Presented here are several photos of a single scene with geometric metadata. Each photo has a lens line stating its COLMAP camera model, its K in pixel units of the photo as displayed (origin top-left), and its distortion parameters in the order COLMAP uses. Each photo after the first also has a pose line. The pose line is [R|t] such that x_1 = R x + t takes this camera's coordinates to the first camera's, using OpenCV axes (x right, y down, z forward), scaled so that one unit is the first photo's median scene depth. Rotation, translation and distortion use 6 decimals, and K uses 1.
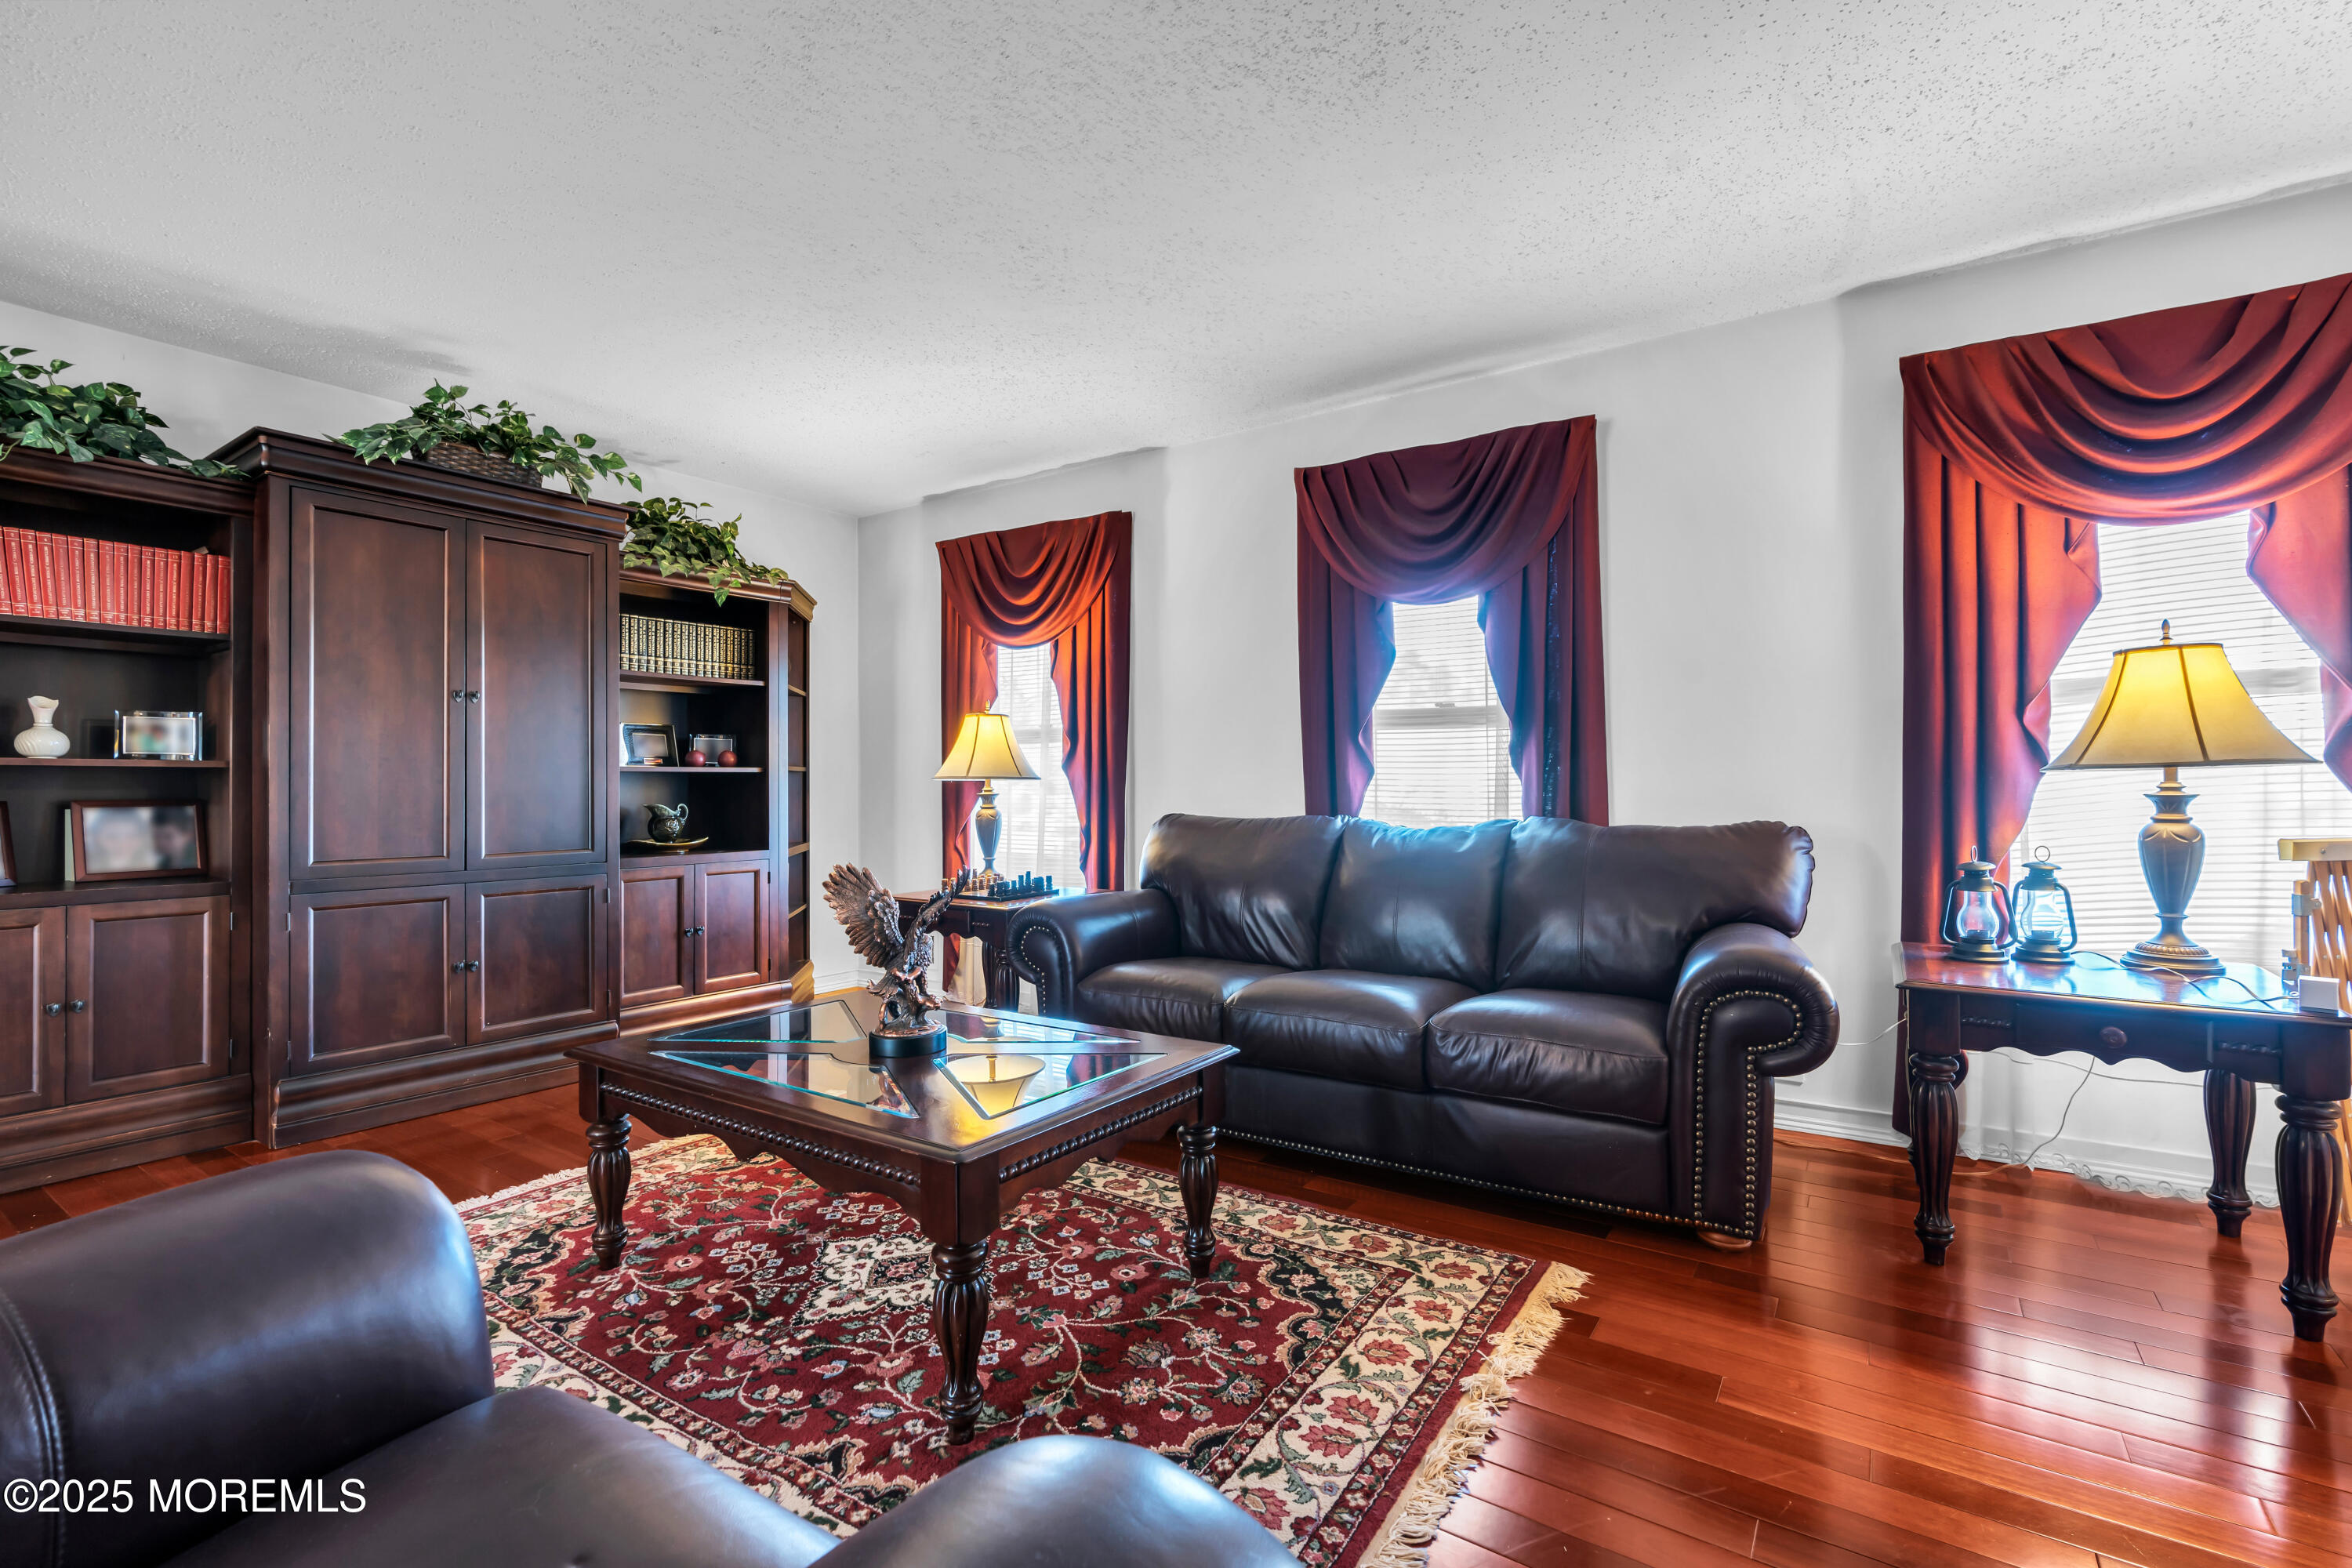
lens RADIAL K [[1058.7, 0, 1174.0], [0, 1058.7, 774.6], [0, 0, 1]] dist [-0.011693, 0.003366]
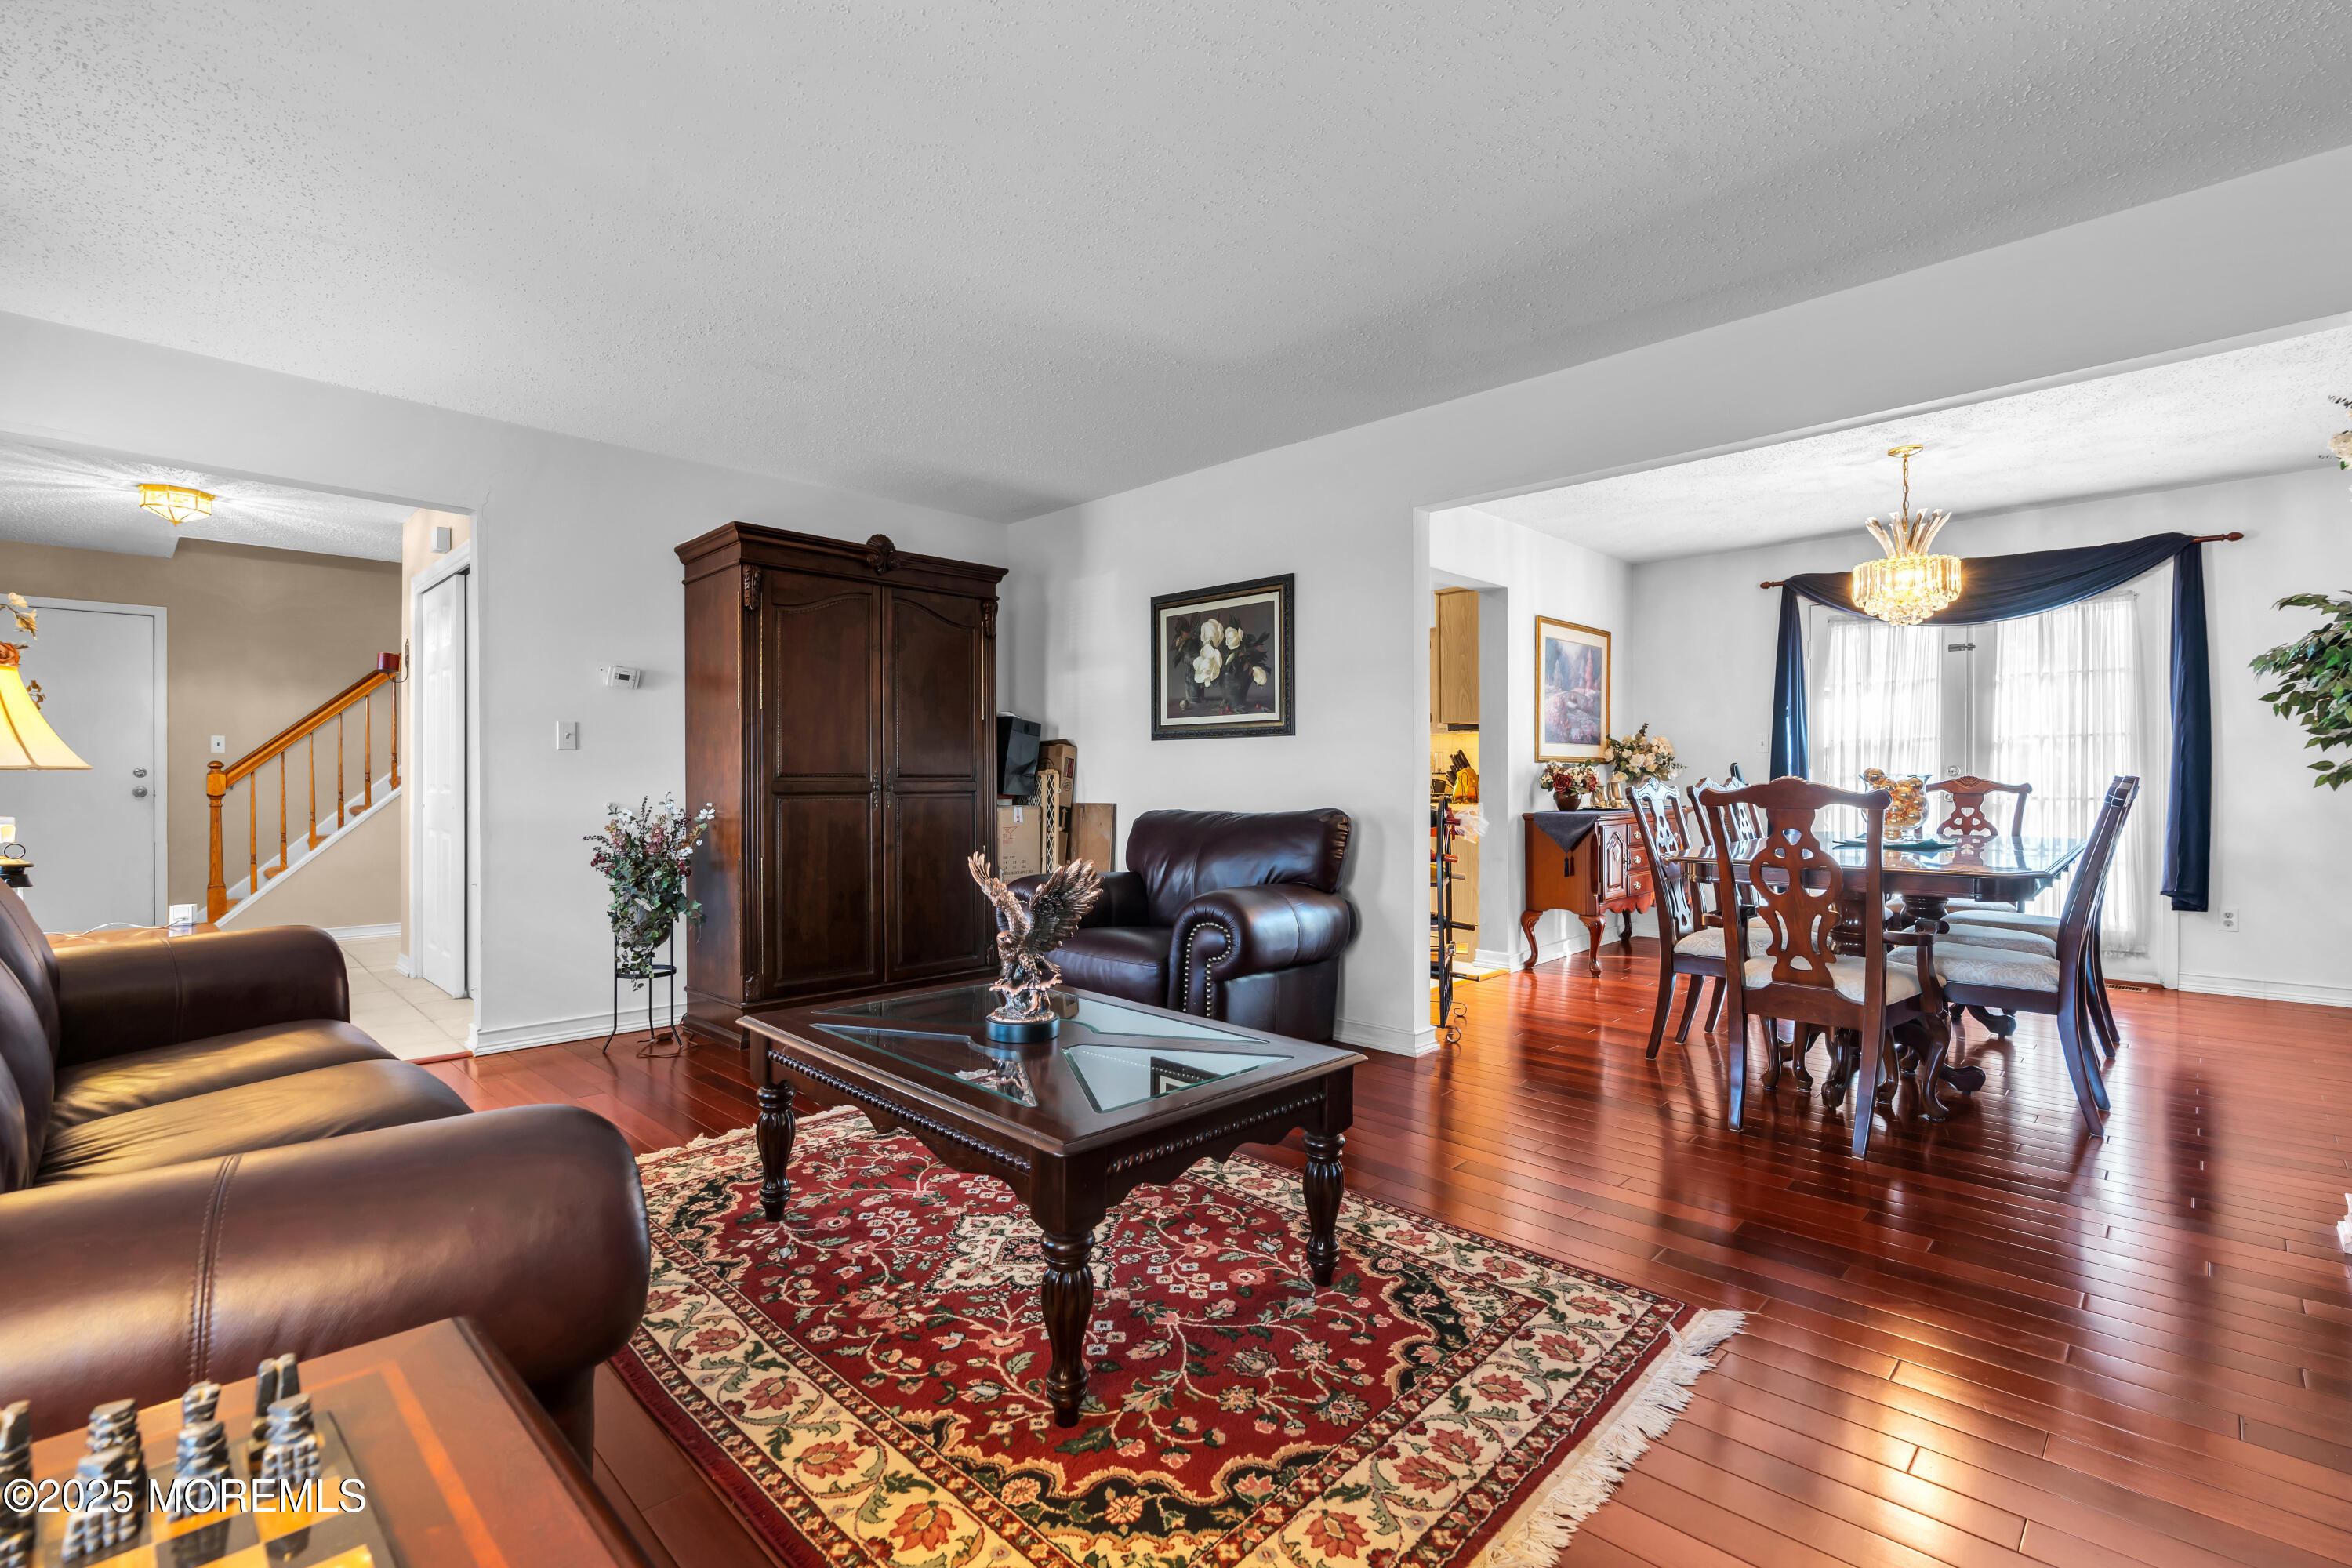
lens RADIAL K [[1058.7, 0, 1184.4], [0, 1058.7, 785.4], [0, 0, 1]] dist [-0.011693, 0.003366]
pose [[-0.985690, 0.002724, 0.168544, -0.608203], [0.002132, 0.999991, -0.003692, 0.019776], [-0.168553, -0.003280, -0.985687, 2.083301]]
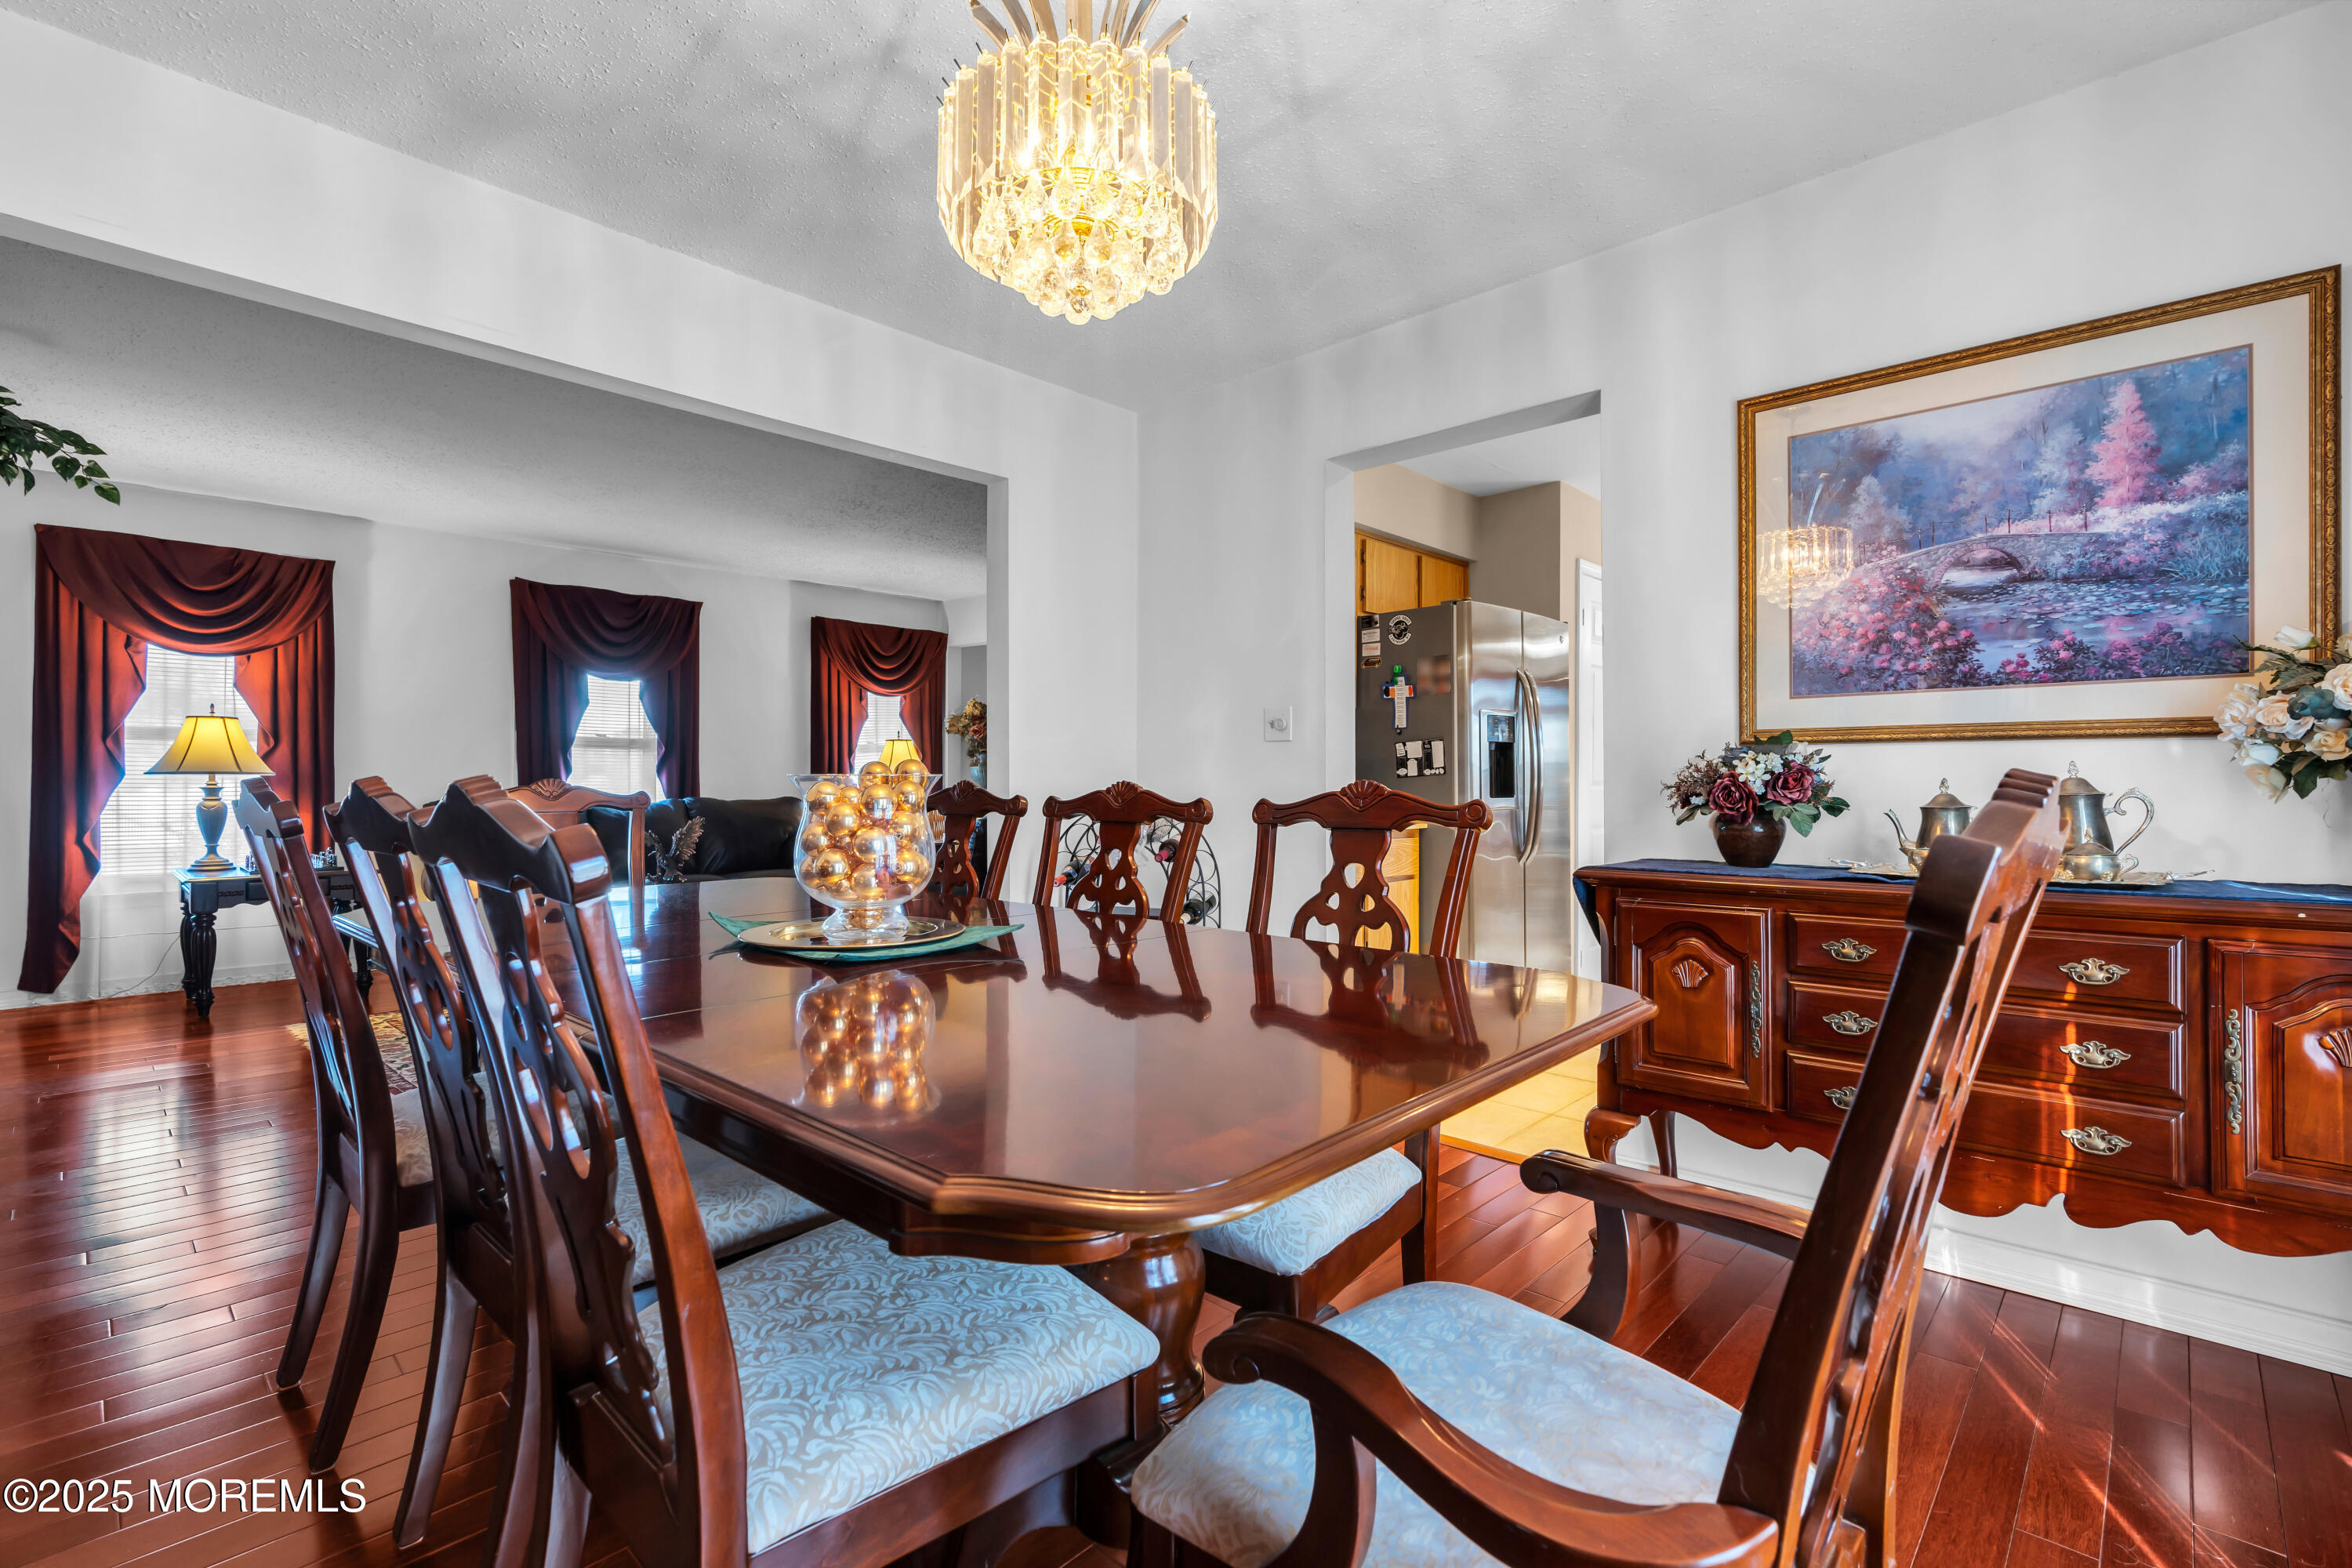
lens RADIAL K [[1058.7, 0, 1178.6], [0, 1058.7, 787.0], [0, 0, 1]] dist [-0.011693, 0.003366]
pose [[0.153634, -0.001442, 0.988127, -2.311483], [-0.011452, 0.999929, 0.003240, 0.002737], [-0.988061, -0.011814, 0.153607, -0.367641]]
